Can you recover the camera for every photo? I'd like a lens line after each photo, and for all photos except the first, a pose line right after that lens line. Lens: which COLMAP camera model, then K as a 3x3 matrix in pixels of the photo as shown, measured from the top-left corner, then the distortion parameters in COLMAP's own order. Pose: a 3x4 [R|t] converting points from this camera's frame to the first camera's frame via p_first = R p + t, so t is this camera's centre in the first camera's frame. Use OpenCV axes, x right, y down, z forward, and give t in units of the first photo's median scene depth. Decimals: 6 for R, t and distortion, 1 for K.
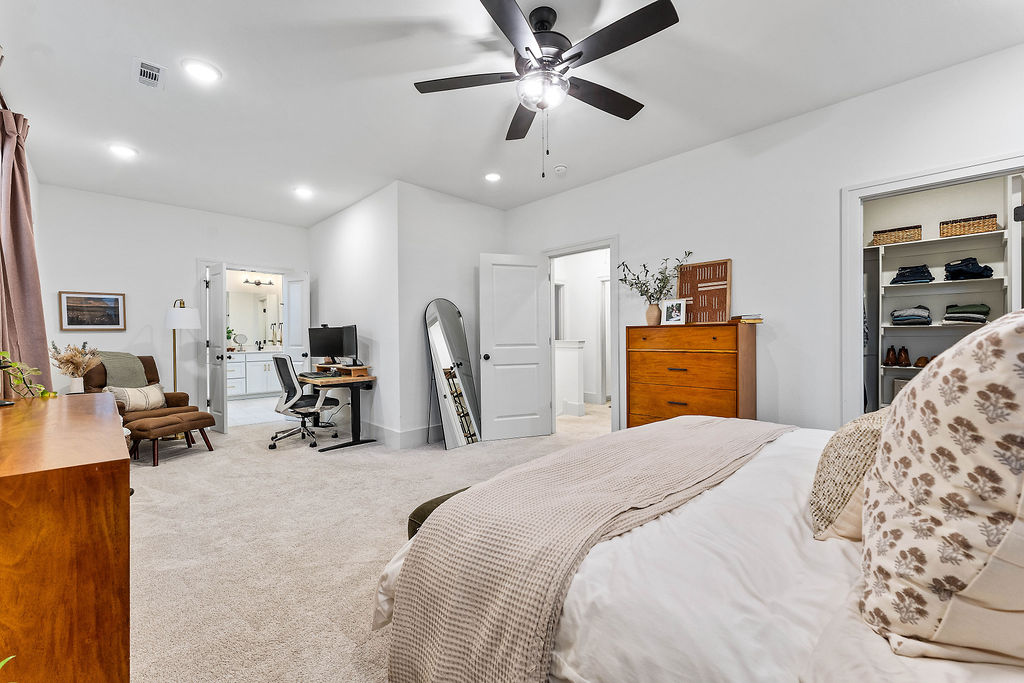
lens RADIAL K [[419.7, 0, 513.2], [0, 419.7, 338.2], [0, 0, 1]] dist [-0.001110, 0.000020]
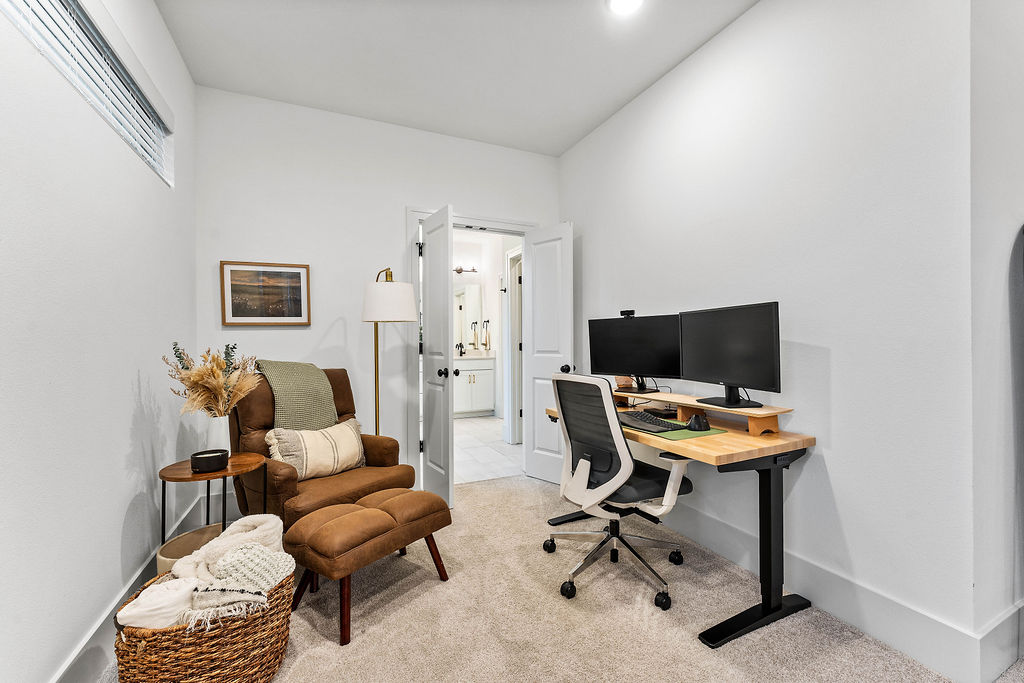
lens RADIAL K [[413.2, 0, 512.0], [0, 413.2, 341.5], [0, 0, 1]] dist [-0.002509, -0.000081]
pose [[0.941091, 0.001644, -0.338148, -0.454209], [-0.002064, 0.999997, -0.000882, 0.004355], [0.338146, 0.001528, 0.941093, 0.545504]]
